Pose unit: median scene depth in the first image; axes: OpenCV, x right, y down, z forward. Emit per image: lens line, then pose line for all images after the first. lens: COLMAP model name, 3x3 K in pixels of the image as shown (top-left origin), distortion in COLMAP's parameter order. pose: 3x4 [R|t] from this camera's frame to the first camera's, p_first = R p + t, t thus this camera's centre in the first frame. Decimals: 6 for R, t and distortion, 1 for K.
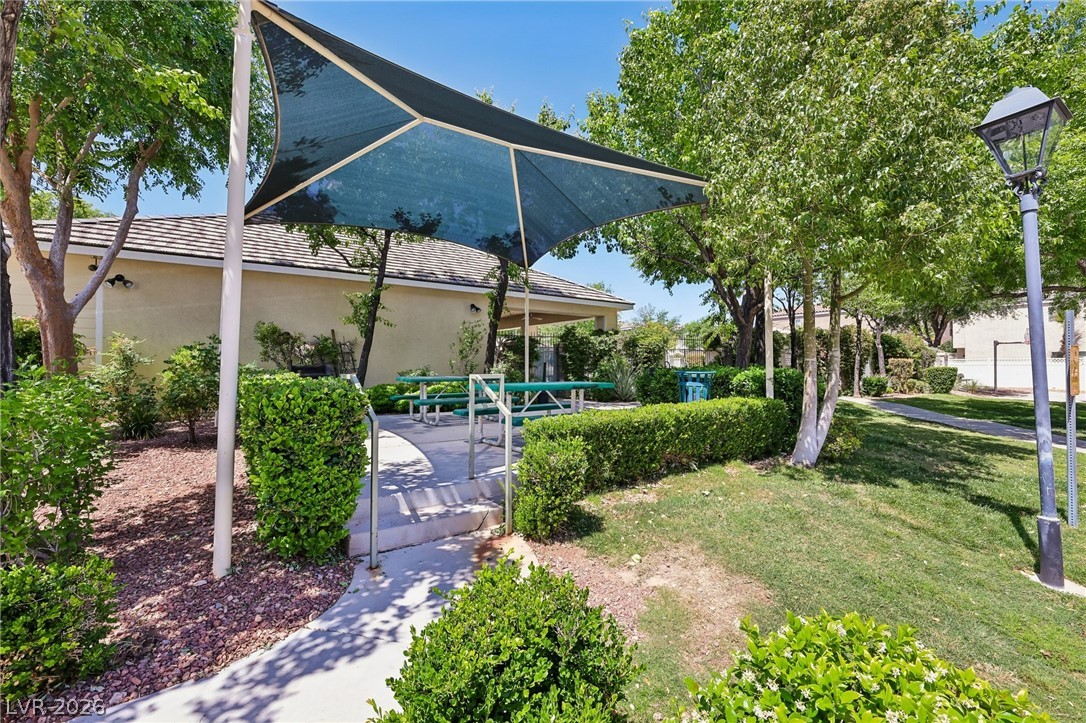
lens RADIAL K [[475.1, 0, 540.6], [0, 475.1, 359.3], [0, 0, 1]] dist [-0.000487, -0.000471]
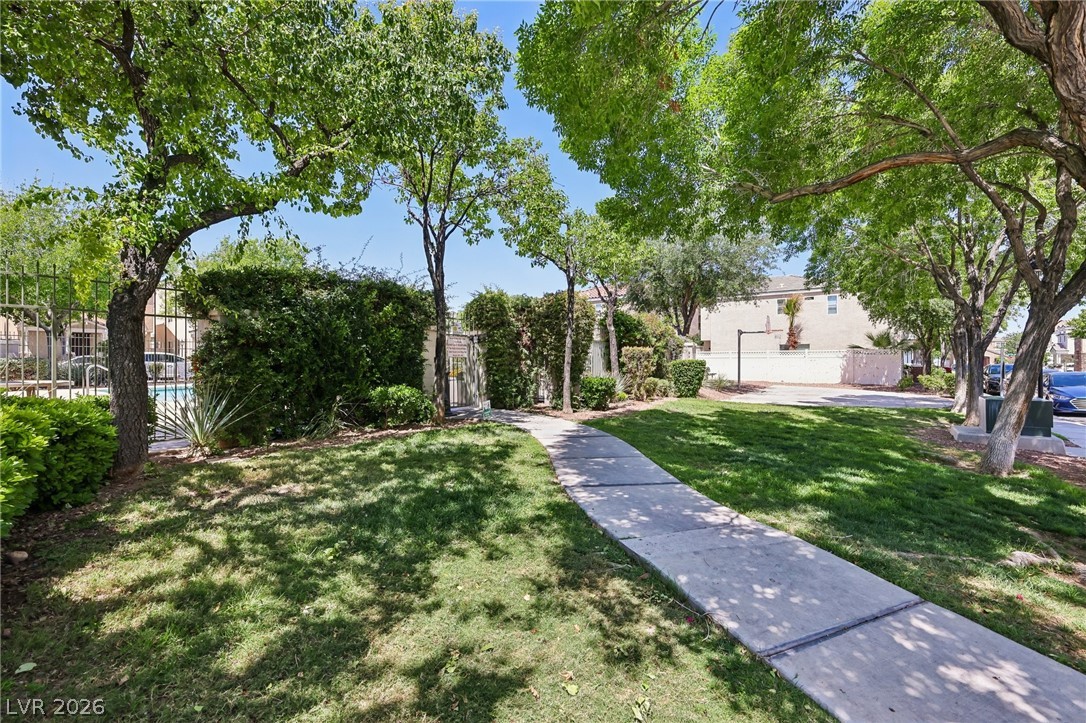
lens RADIAL K [[475.1, 0, 539.6], [0, 475.1, 365.3], [0, 0, 1]] dist [-0.000487, -0.000471]
pose [[0.925162, -0.008826, 0.379469, 0.360754], [-0.000280, 0.999713, 0.023936, 0.007508], [-0.379571, -0.022251, 0.924895, 0.417363]]
